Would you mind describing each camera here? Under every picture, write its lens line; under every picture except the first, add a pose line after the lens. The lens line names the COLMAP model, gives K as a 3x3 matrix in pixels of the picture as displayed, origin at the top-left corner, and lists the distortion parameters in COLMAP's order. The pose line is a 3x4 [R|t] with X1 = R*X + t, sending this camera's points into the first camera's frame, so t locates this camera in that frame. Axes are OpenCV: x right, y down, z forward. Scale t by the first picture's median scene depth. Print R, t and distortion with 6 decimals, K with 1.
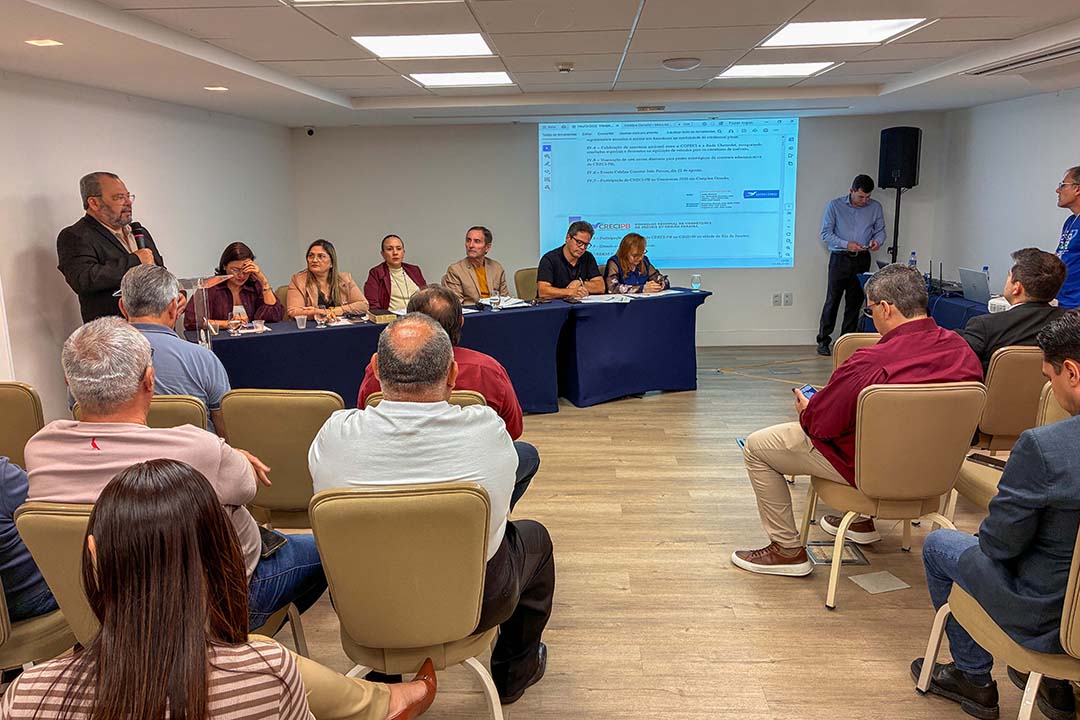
lens RADIAL K [[843.4, 0, 536.4], [0, 843.4, 351.2], [0, 0, 1]] dist [0.025394, -0.035518]
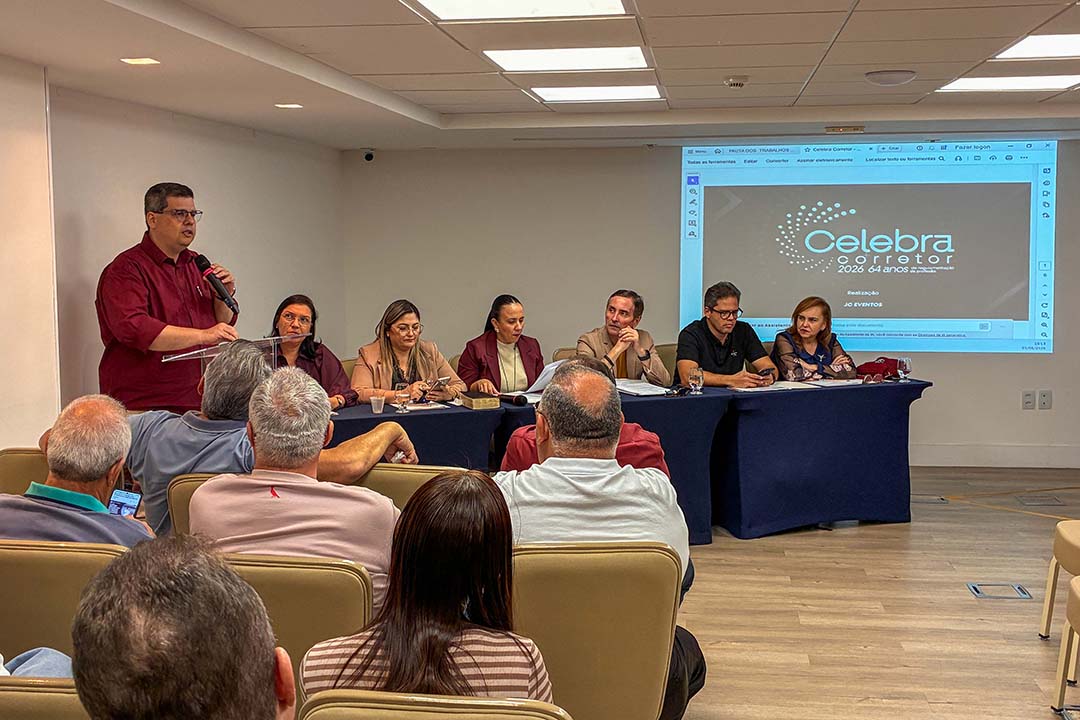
lens RADIAL K [[1339.4, 0, 540.3], [0, 1339.4, 353.9], [0, 0, 1]] dist [0.023746, 0.000000]
pose [[0.996700, 0.018351, -0.079077, -0.037412], [-0.026366, 0.994482, -0.101538, 0.035606], [0.076777, 0.103288, 0.991684, -0.175964]]
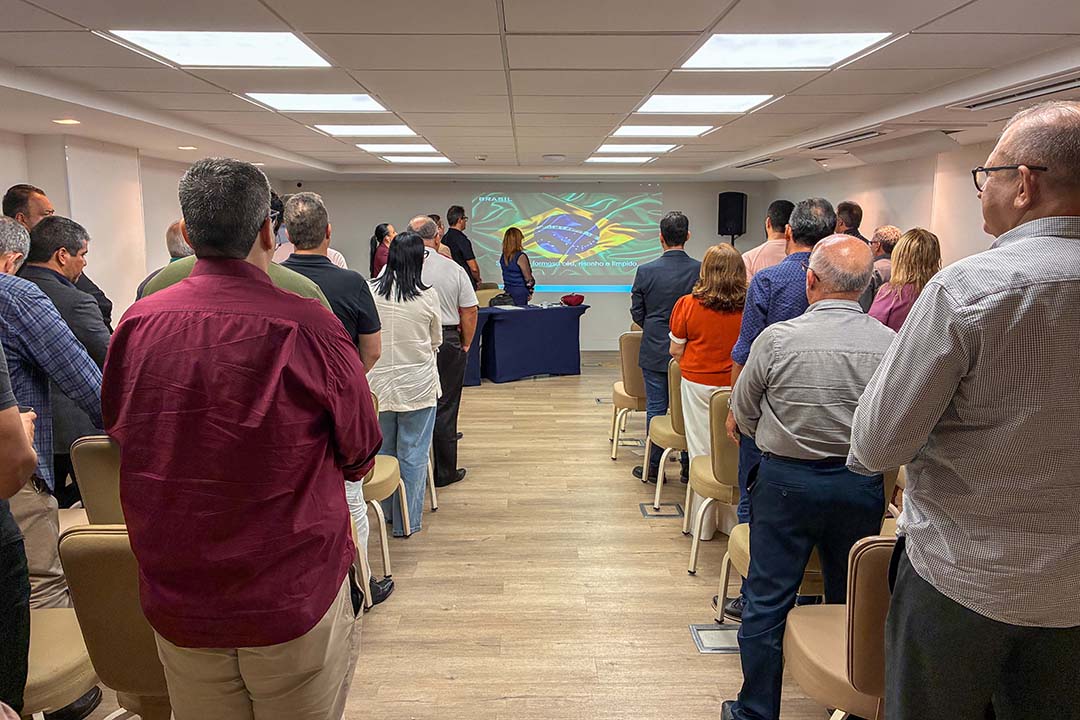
lens RADIAL K [[843.4, 0, 539.7], [0, 843.4, 367.3], [0, 0, 1]] dist [0.025394, -0.035518]
pose [[0.997517, 0.008406, 0.069926, 0.029443], [-0.006760, 0.999695, -0.023743, 0.086003], [-0.070104, 0.023212, 0.997270, -0.518631]]
